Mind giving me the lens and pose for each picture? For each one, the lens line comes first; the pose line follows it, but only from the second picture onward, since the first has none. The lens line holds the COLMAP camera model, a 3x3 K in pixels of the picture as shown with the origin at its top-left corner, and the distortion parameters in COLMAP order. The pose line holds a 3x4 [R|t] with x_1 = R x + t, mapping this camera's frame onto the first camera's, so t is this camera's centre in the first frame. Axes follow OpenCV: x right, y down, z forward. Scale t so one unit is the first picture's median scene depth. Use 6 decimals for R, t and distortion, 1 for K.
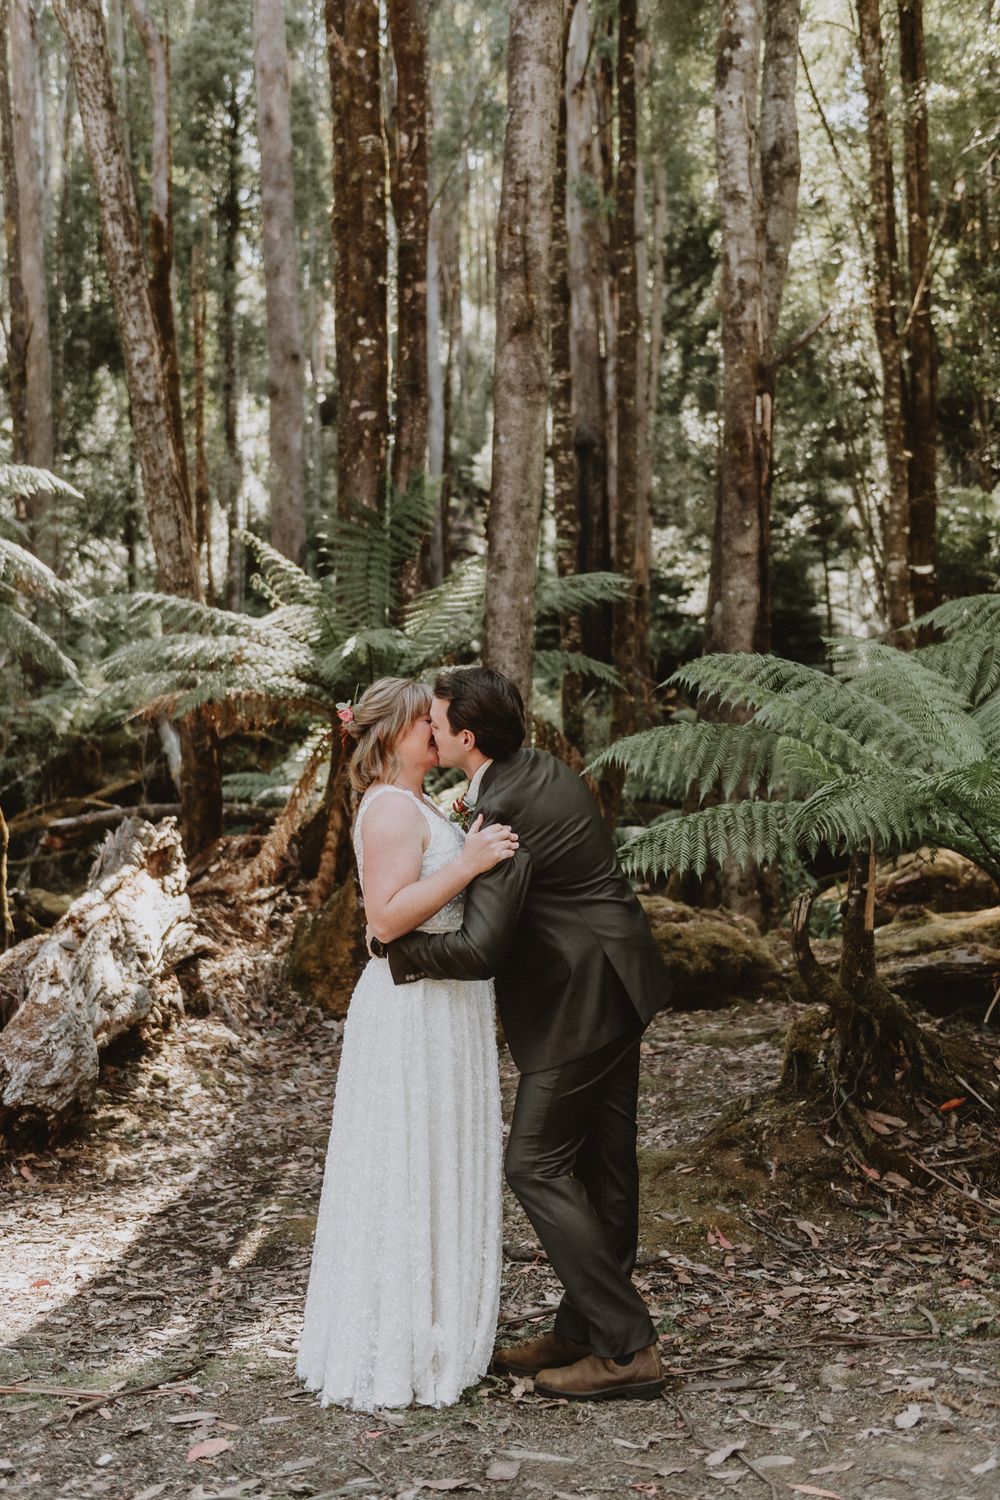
lens RADIAL K [[1784.2, 0, 500.0], [0, 1784.2, 750.0], [0, 0, 1]] dist [-0.025571, 0.000994]
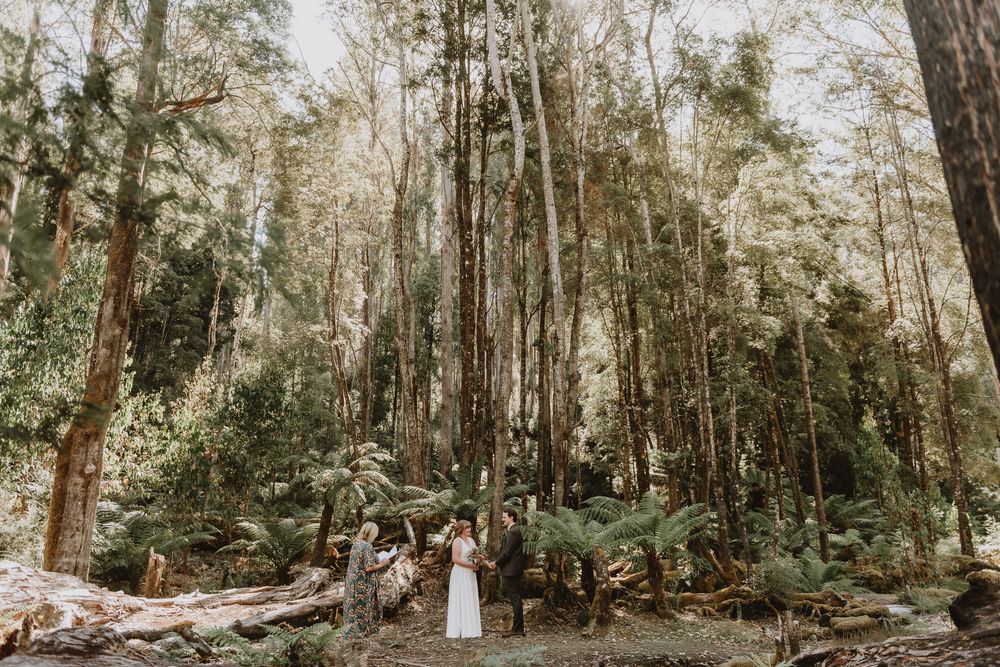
lens RADIAL K [[717.8, 0, 500.0], [0, 717.8, 333.5], [0, 0, 1]] dist [-0.005307, -0.001362]
pose [[0.998947, 0.011349, -0.044459, 0.069976], [-0.022526, 0.965425, -0.259707, -0.006887], [0.039975, 0.260435, 0.964663, -0.641246]]
